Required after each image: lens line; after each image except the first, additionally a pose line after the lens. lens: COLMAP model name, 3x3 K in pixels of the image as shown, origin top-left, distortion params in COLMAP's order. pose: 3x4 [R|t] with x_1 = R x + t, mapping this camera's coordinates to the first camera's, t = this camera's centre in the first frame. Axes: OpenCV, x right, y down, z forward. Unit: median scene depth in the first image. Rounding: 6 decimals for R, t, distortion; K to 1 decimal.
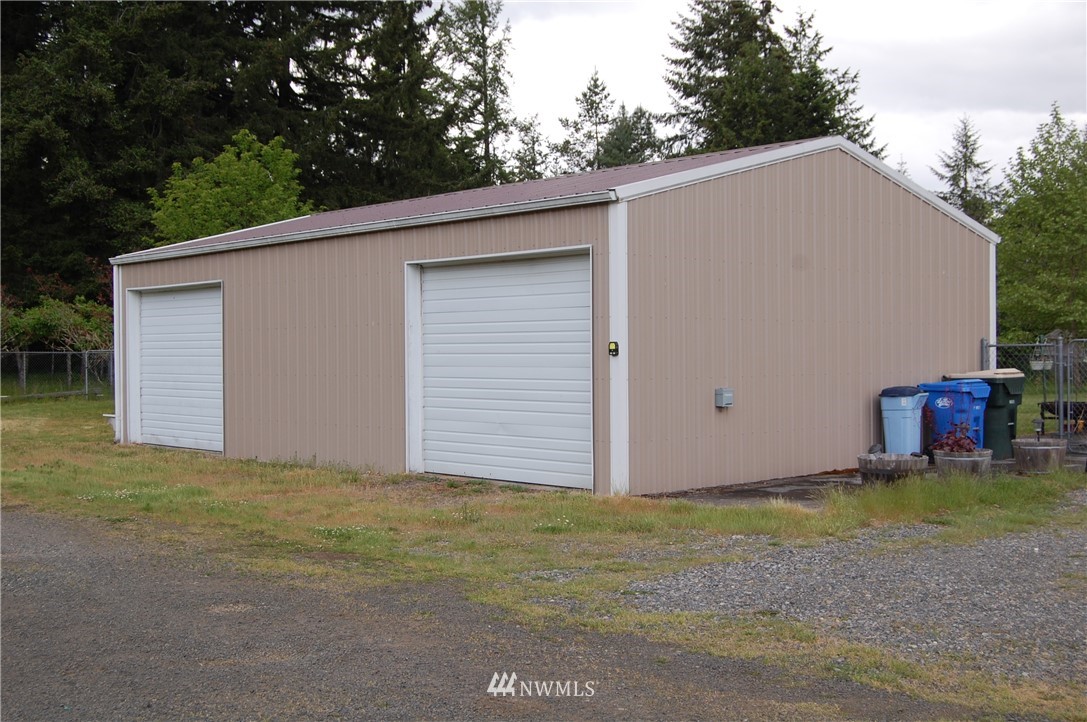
lens RADIAL K [[1289.7, 0, 543.5], [0, 1289.7, 361.0], [0, 0, 1]] dist [-0.064936, 0.019280]
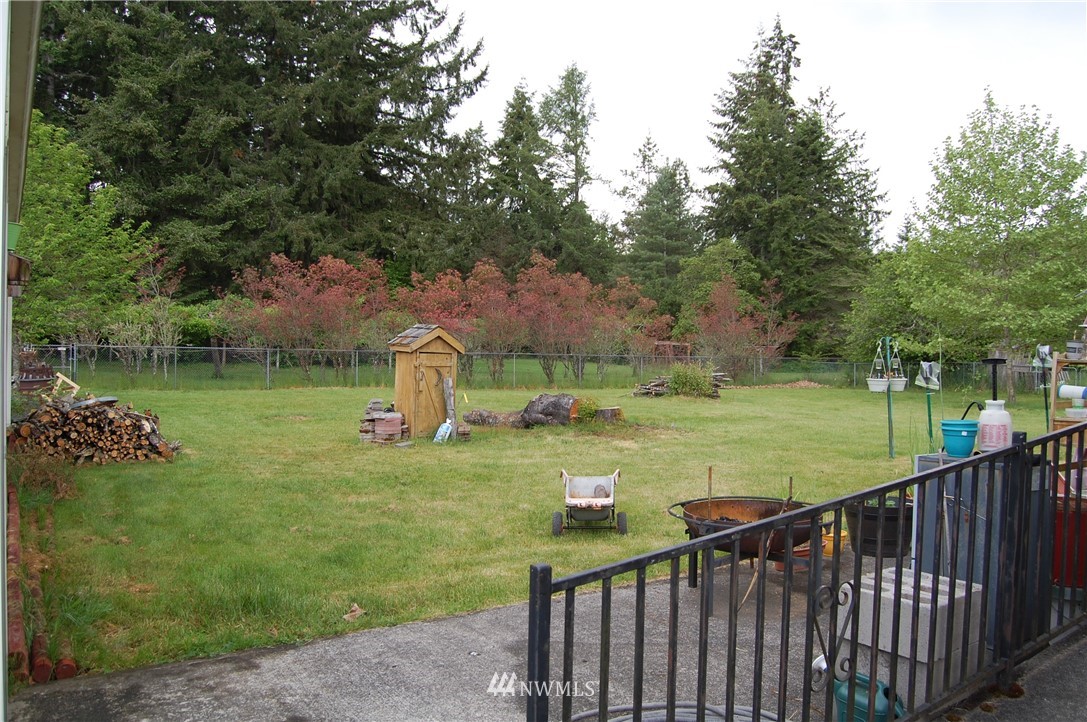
lens RADIAL K [[852.0, 0, 543.5], [0, 852.0, 361.0], [0, 0, 1]] dist [-0.094243, 0.036228]
pose [[0.985747, 0.020256, -0.167008, 0.081956], [-0.019387, 0.999789, 0.006831, -0.002194], [0.167111, -0.003496, 0.985932, 0.157009]]
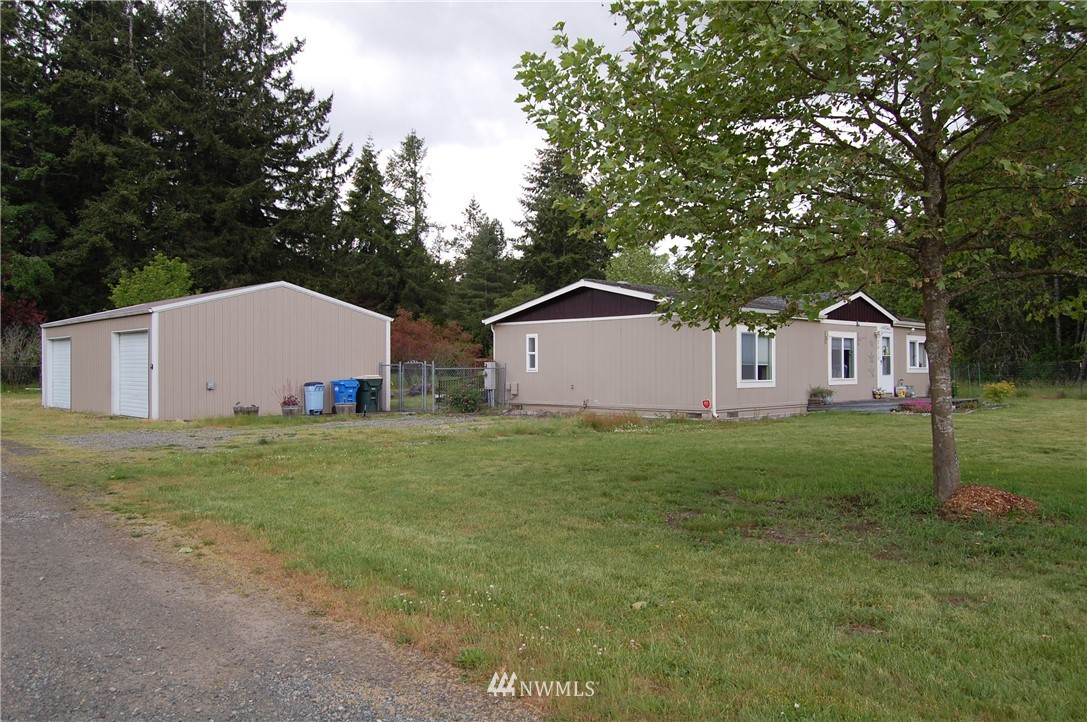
lens RADIAL K [[871.5, 0, 543.5], [0, 871.5, 361.0], [0, 0, 1]] dist [-0.089181, 0.001160]
pose [[0.999765, 0.003412, 0.021428, 0.106685], [-0.003120, 0.999903, -0.013605, 0.000124], [-0.021472, 0.013535, 0.999678, -0.104587]]
